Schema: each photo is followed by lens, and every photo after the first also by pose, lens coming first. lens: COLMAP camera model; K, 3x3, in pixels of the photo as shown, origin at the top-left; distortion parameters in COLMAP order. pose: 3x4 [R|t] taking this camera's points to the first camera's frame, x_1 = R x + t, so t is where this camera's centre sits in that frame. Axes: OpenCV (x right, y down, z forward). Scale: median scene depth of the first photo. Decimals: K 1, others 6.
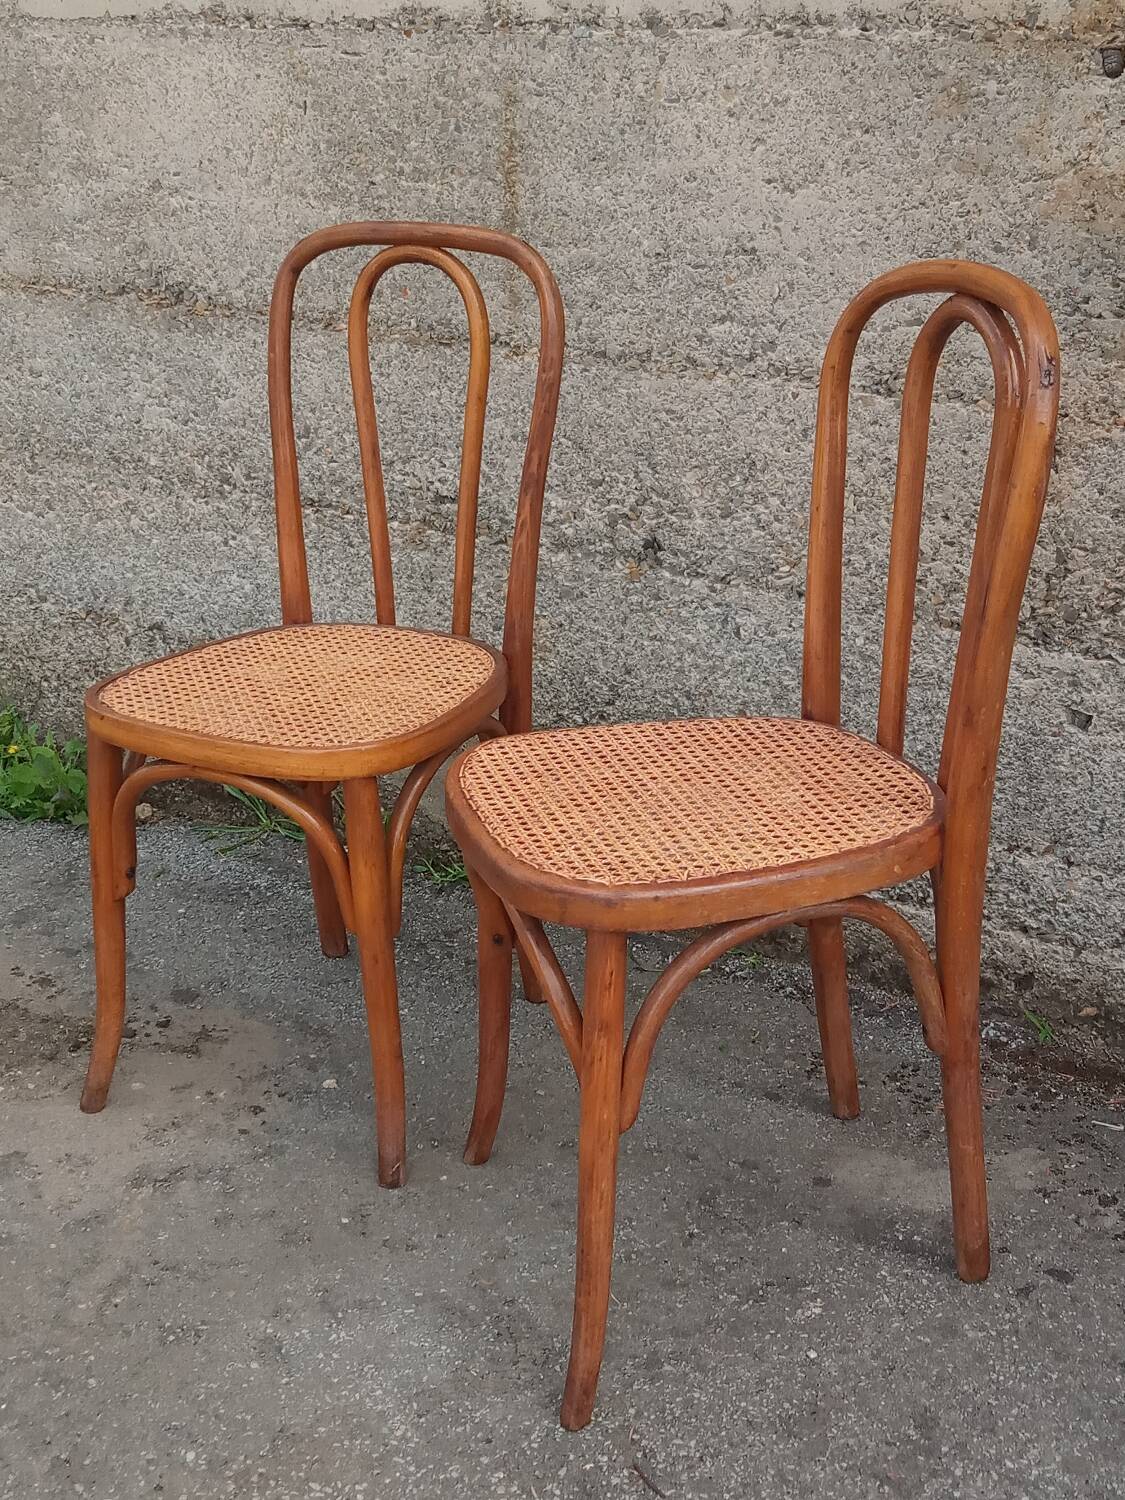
lens RADIAL K [[1978.7, 0, 569.6], [0, 1978.7, 767.5], [0, 0, 1]] dist [0.119570, -0.378647]
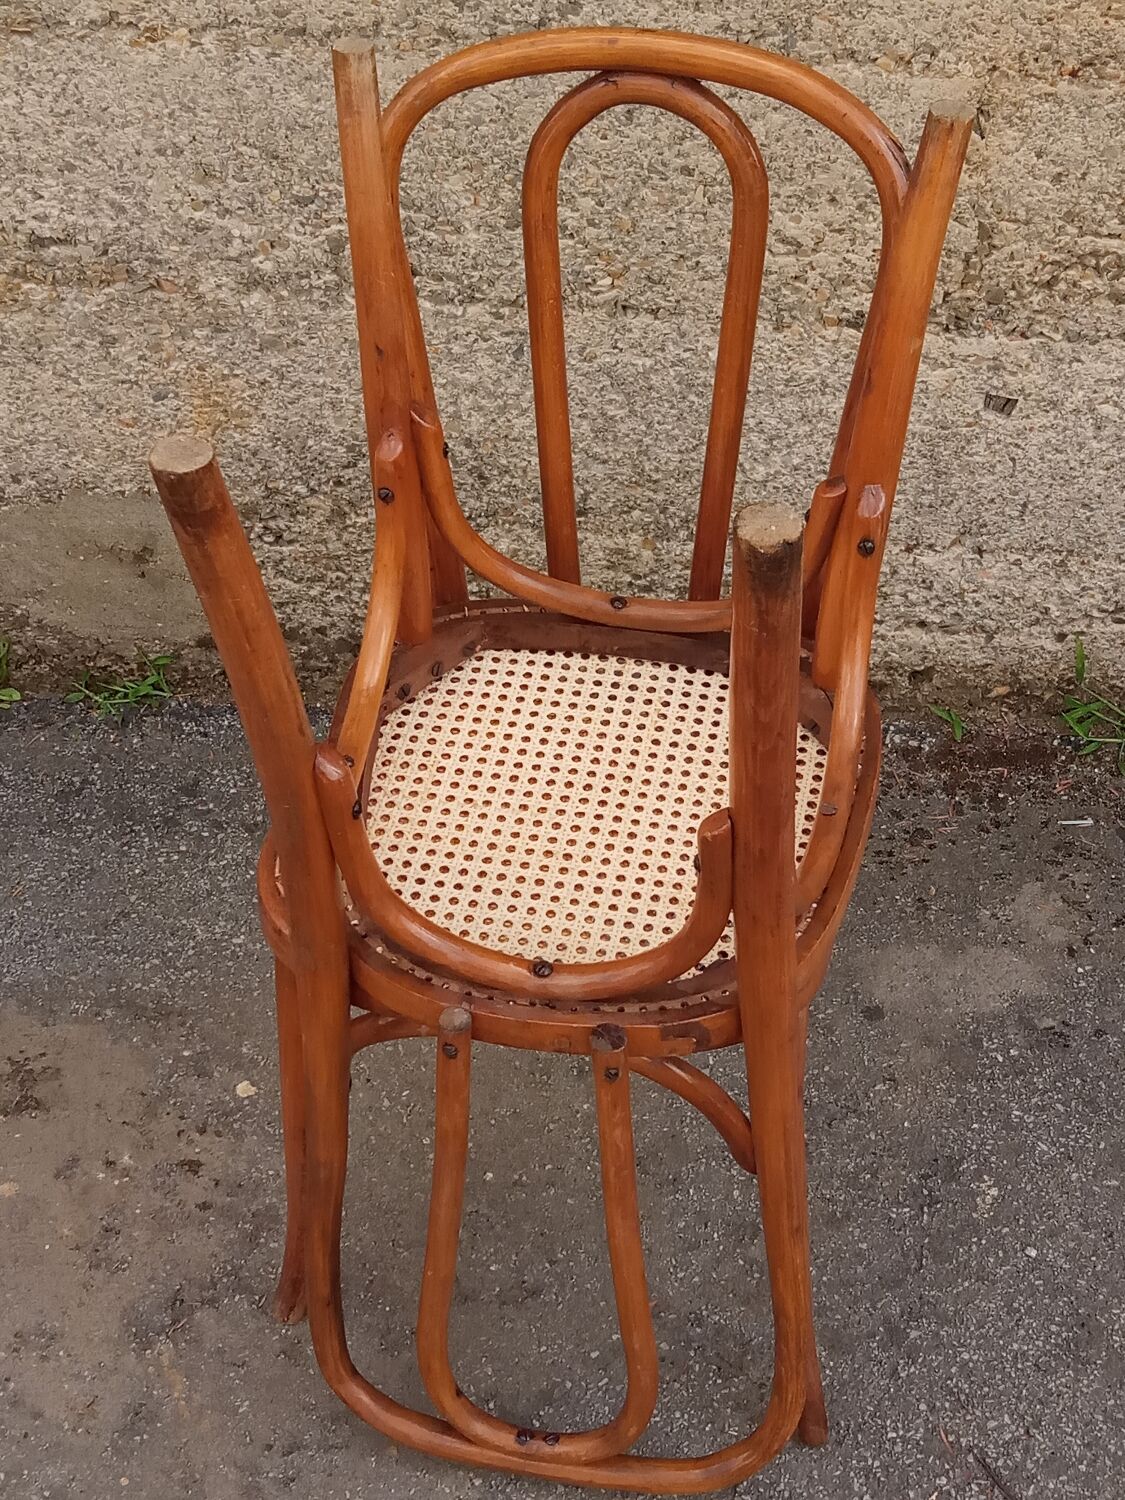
lens RADIAL K [[2298.9, 0, 571.8], [0, 2298.9, 771.6], [0, 0, 1]] dist [0.148149, -0.656934]
pose [[0.862545, -0.338795, 0.375811, -0.309801], [0.178391, 0.898667, 0.400717, -0.296492], [-0.473490, -0.278595, 0.835579, 0.207377]]
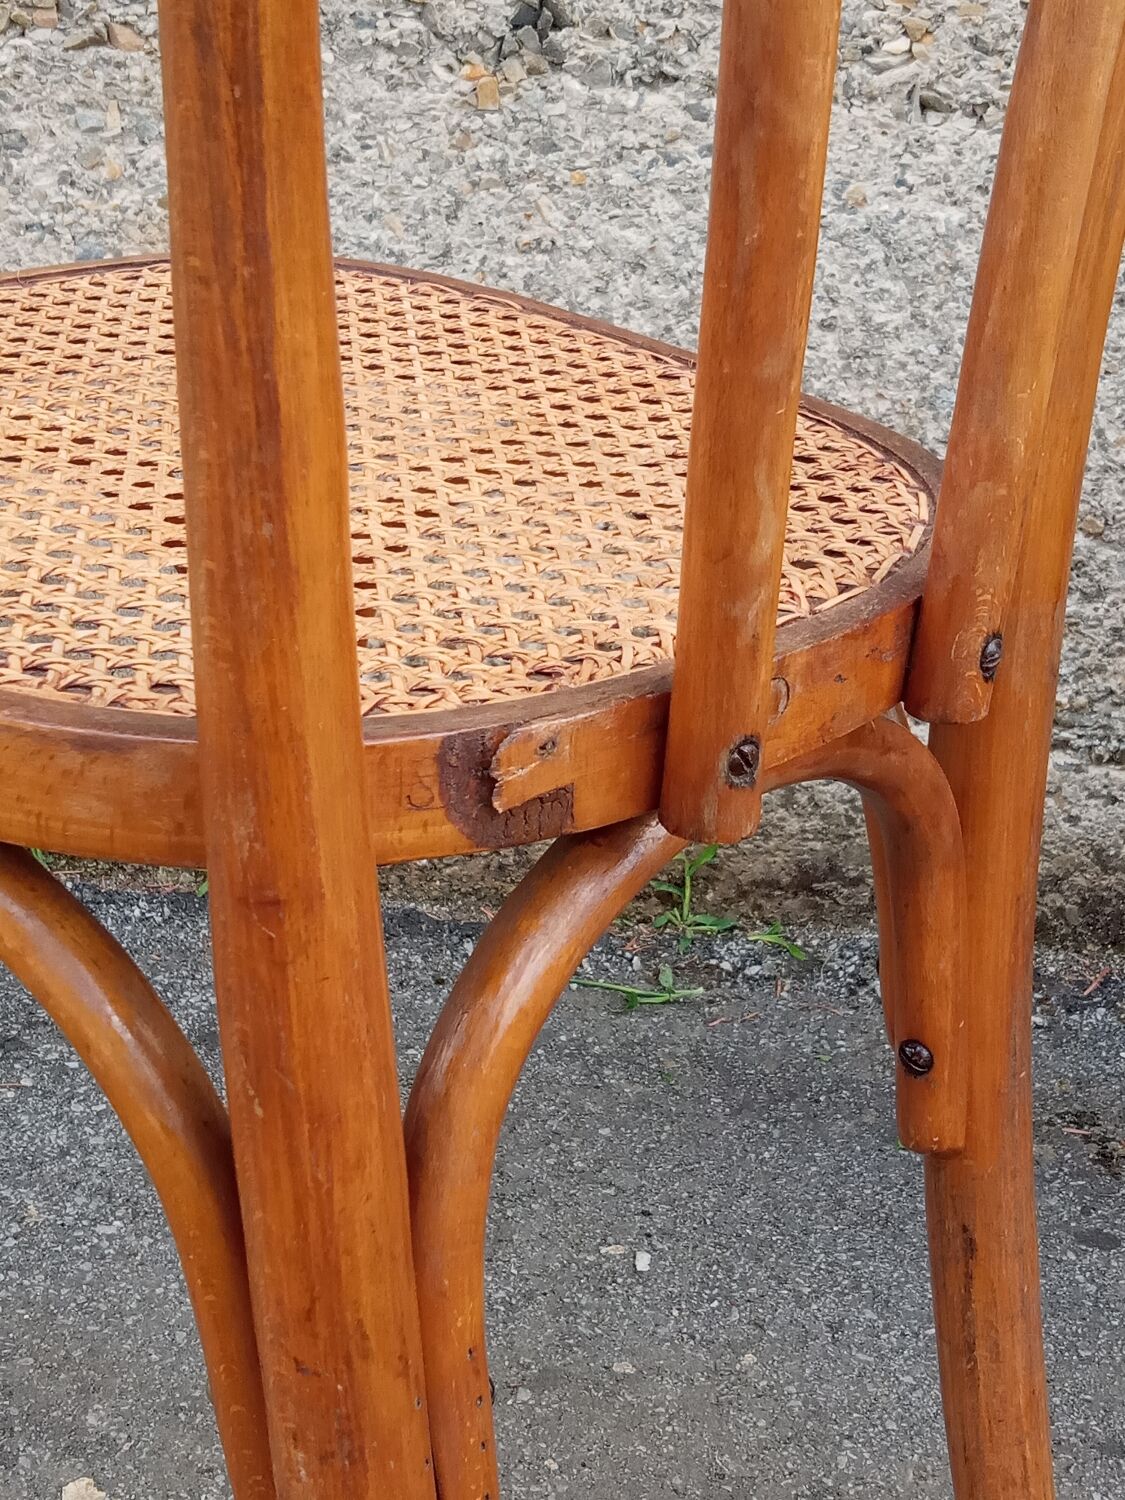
lens RADIAL K [[2348.7, 0, 571.6], [0, 2348.7, 761.9], [0, 0, 1]] dist [0.143041, -0.563652]
pose [[0.871088, -0.144376, 0.469427, -0.224699], [0.114365, 0.989169, 0.092007, -0.000659], [-0.477626, -0.026460, 0.878165, 0.583853]]
